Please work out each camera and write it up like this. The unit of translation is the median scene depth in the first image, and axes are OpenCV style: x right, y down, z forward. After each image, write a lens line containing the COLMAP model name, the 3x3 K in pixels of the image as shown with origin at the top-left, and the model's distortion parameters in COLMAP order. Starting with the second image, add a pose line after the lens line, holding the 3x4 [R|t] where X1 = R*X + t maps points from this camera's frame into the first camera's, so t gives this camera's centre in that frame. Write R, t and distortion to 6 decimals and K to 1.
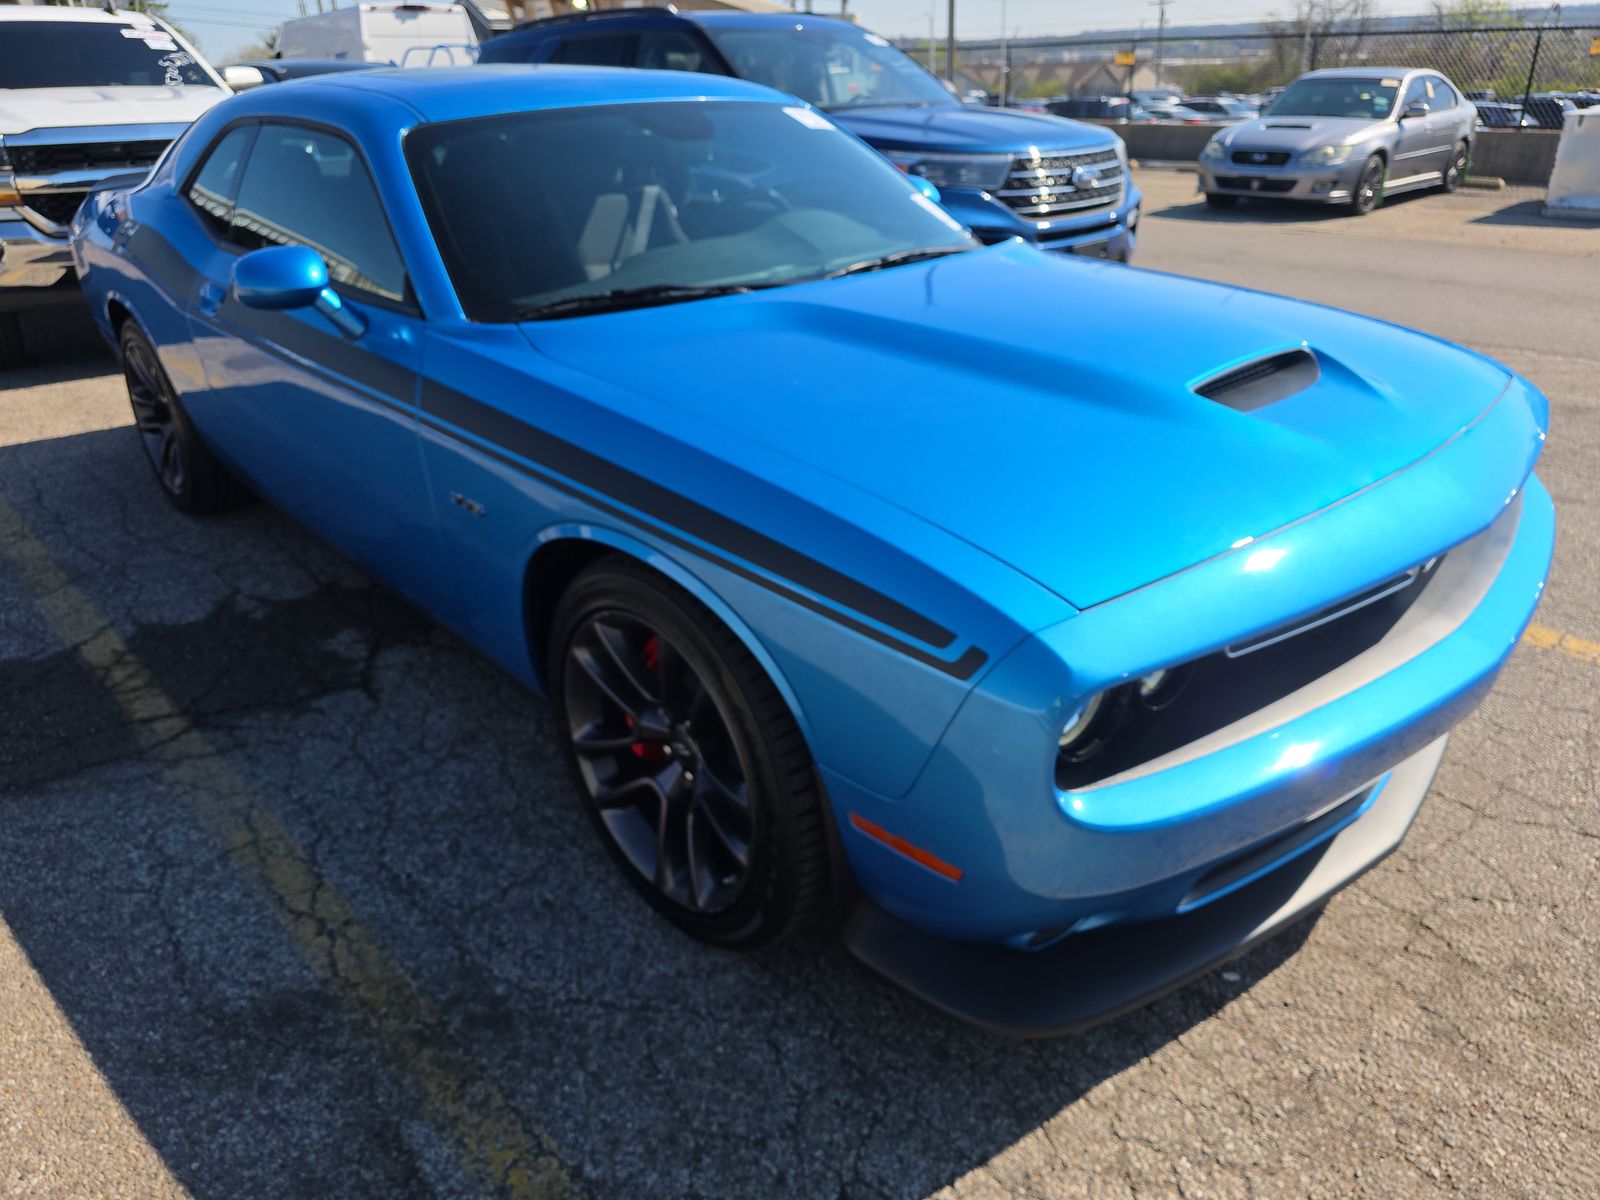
lens RADIAL K [[1087.3, 0, 796.9], [0, 1087.3, 596.1], [0, 0, 1]] dist [0.017636, -0.009883]
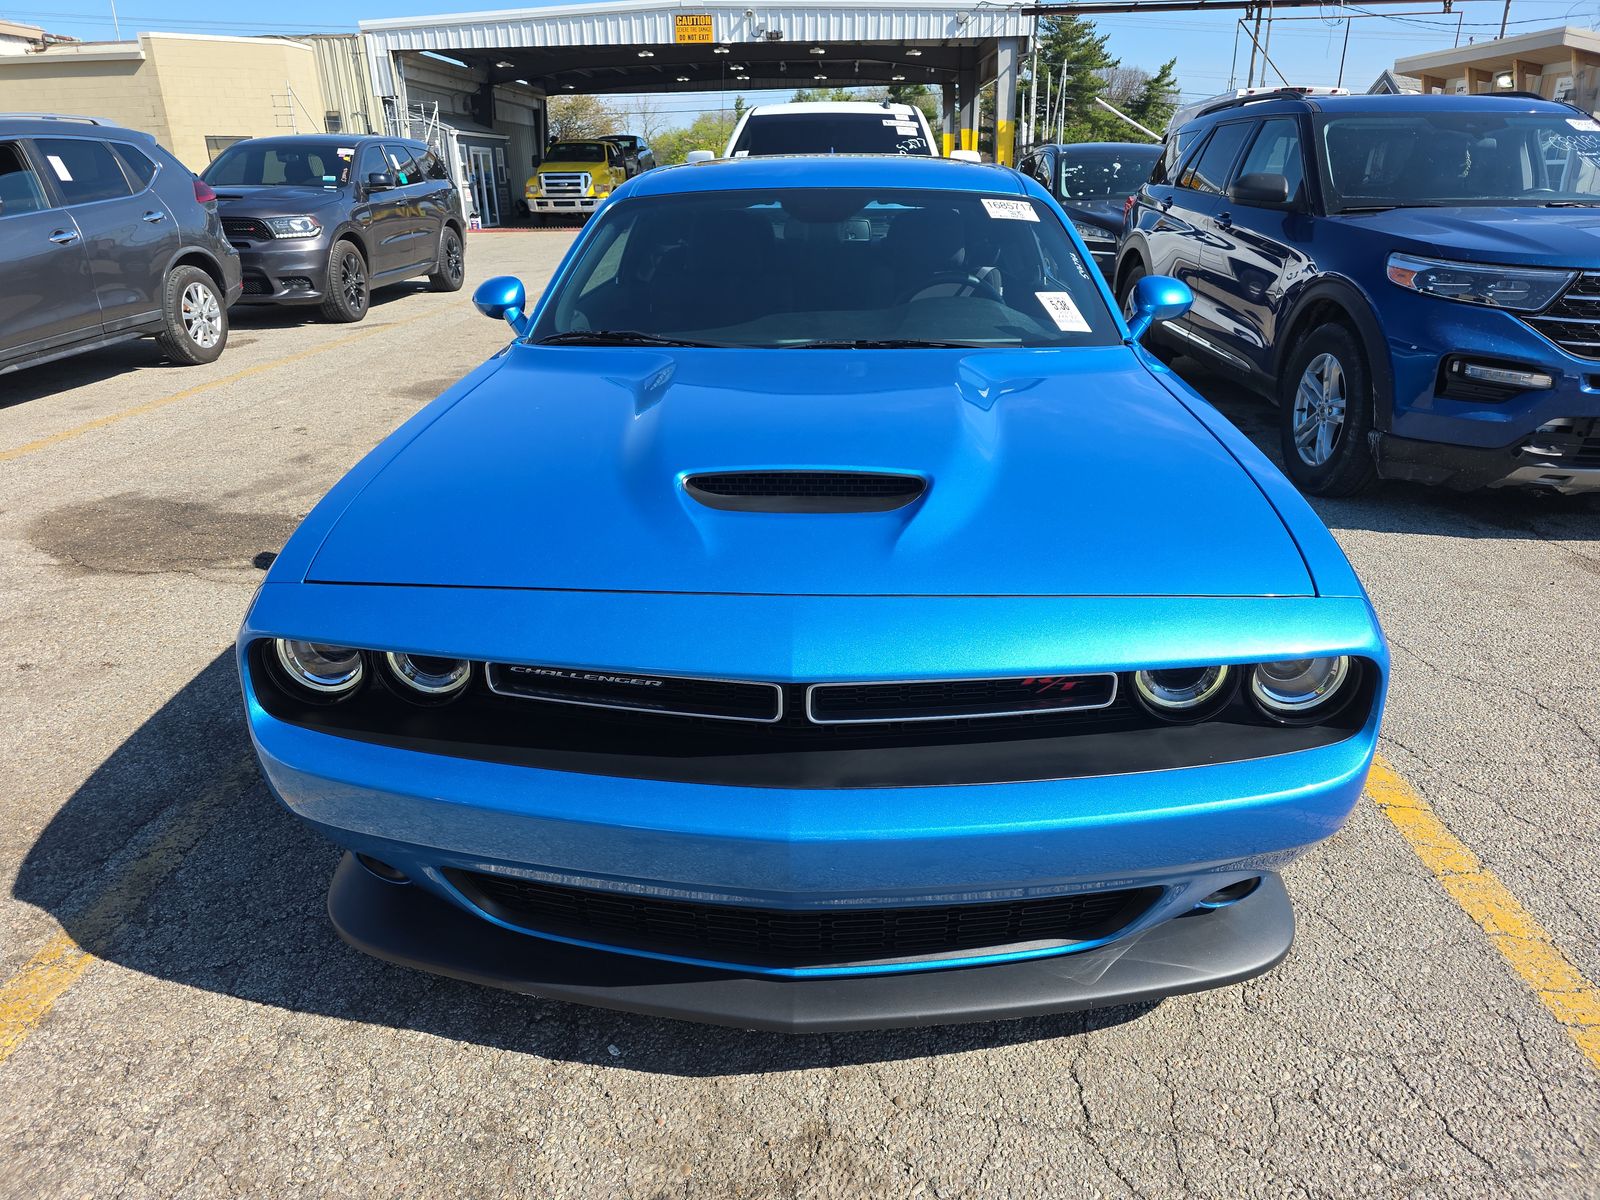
lens RADIAL K [[1087.3, 0, 796.7], [0, 1087.3, 599.5], [0, 0, 1]] dist [0.017636, -0.009883]
pose [[0.704745, 0.283348, -0.650422, 1.086387], [-0.320124, 0.945151, 0.064883, -0.168544], [0.633132, 0.162490, 0.756797, 0.289261]]
